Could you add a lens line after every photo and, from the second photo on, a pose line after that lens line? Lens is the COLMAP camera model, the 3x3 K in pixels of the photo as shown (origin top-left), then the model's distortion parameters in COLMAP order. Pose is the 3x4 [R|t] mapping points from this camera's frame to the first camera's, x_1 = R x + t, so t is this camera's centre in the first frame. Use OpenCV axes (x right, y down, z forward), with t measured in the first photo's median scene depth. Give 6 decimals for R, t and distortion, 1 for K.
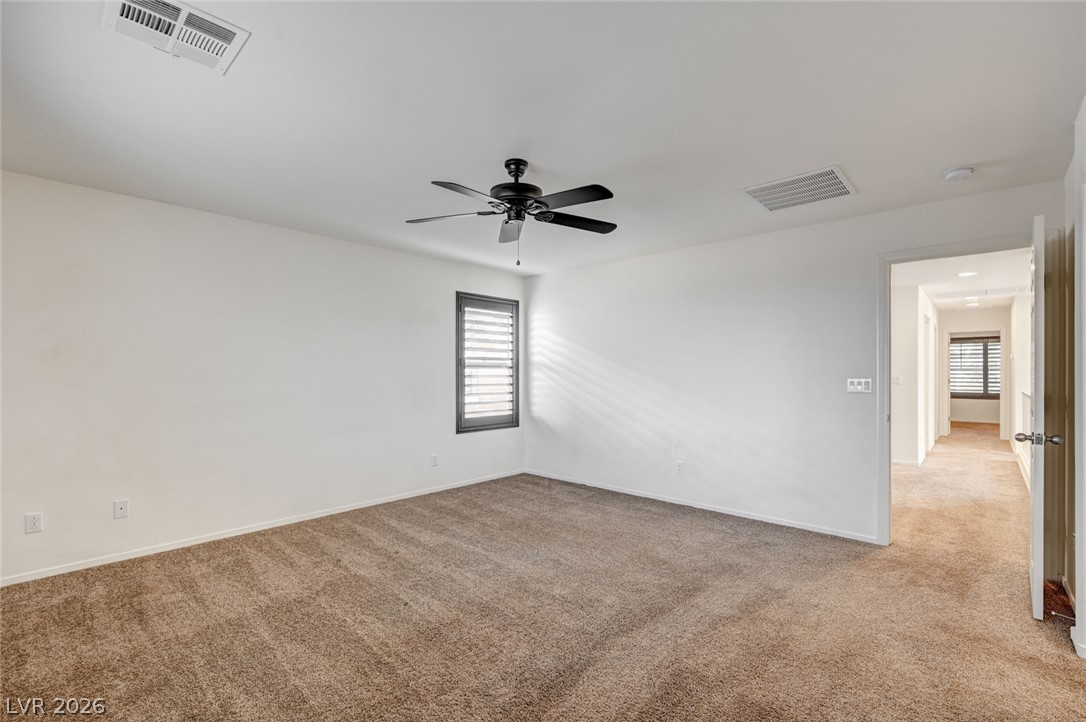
lens RADIAL K [[480.6, 0, 544.3], [0, 480.6, 364.9], [0, 0, 1]] dist [-0.000537, -0.000007]
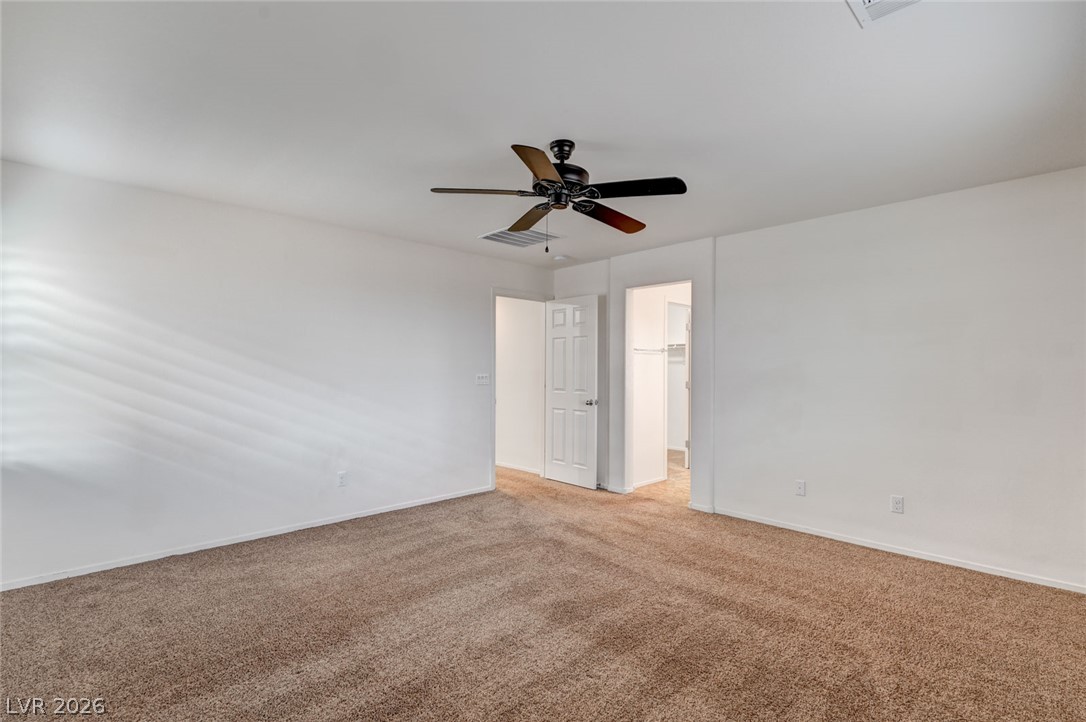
lens RADIAL K [[506.2, 0, 546.9], [0, 506.2, 366.5], [0, 0, 1]] dist [-0.000627, -0.000037]
pose [[0.055252, 0.006384, 0.998452, -0.688879], [-0.015818, 0.999860, -0.005518, 0.011053], [-0.998347, -0.015488, 0.055345, 0.656940]]
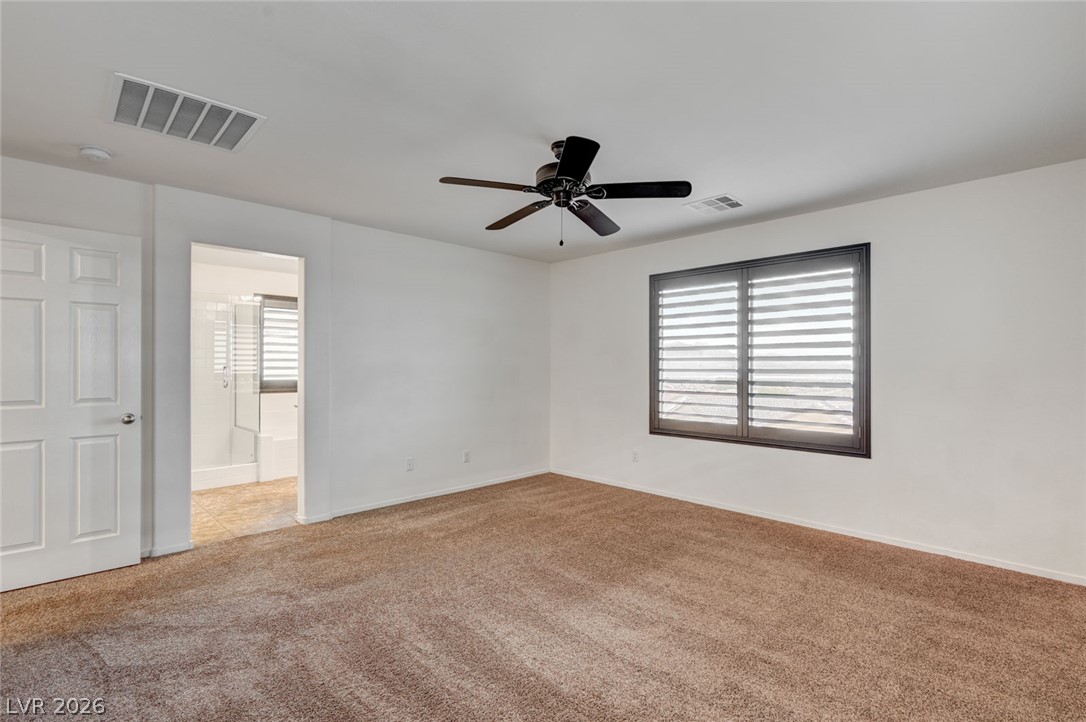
lens RADIAL K [[506.2, 0, 546.9], [0, 506.2, 366.5], [0, 0, 1]] dist [-0.000627, -0.000037]
pose [[-0.998611, -0.001120, 0.052675, -0.061265], [-0.001495, 0.999974, -0.007081, 0.019344], [-0.052666, -0.007150, -0.998587, 1.330987]]
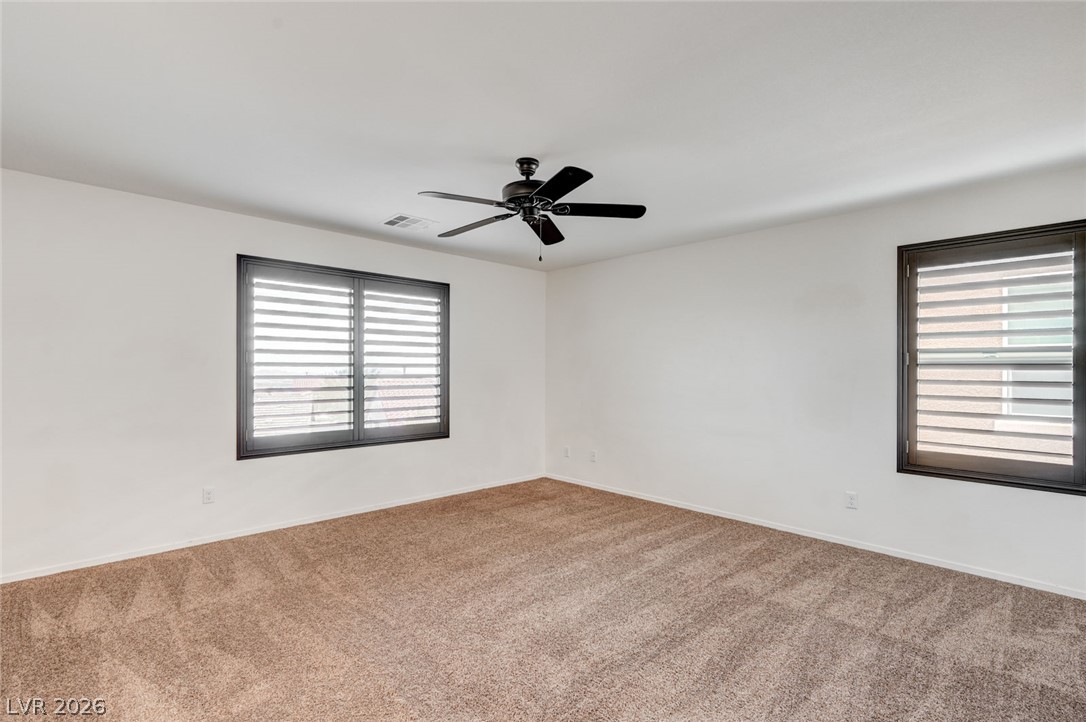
lens RADIAL K [[518.6, 0, 544.7], [0, 518.6, 359.9], [0, 0, 1]] dist [-0.000059, -0.000017]
pose [[-0.066650, -0.019001, -0.997596, 0.669503], [0.006224, 0.999791, -0.019458, 0.008992], [0.997757, -0.007506, -0.066518, 0.738703]]
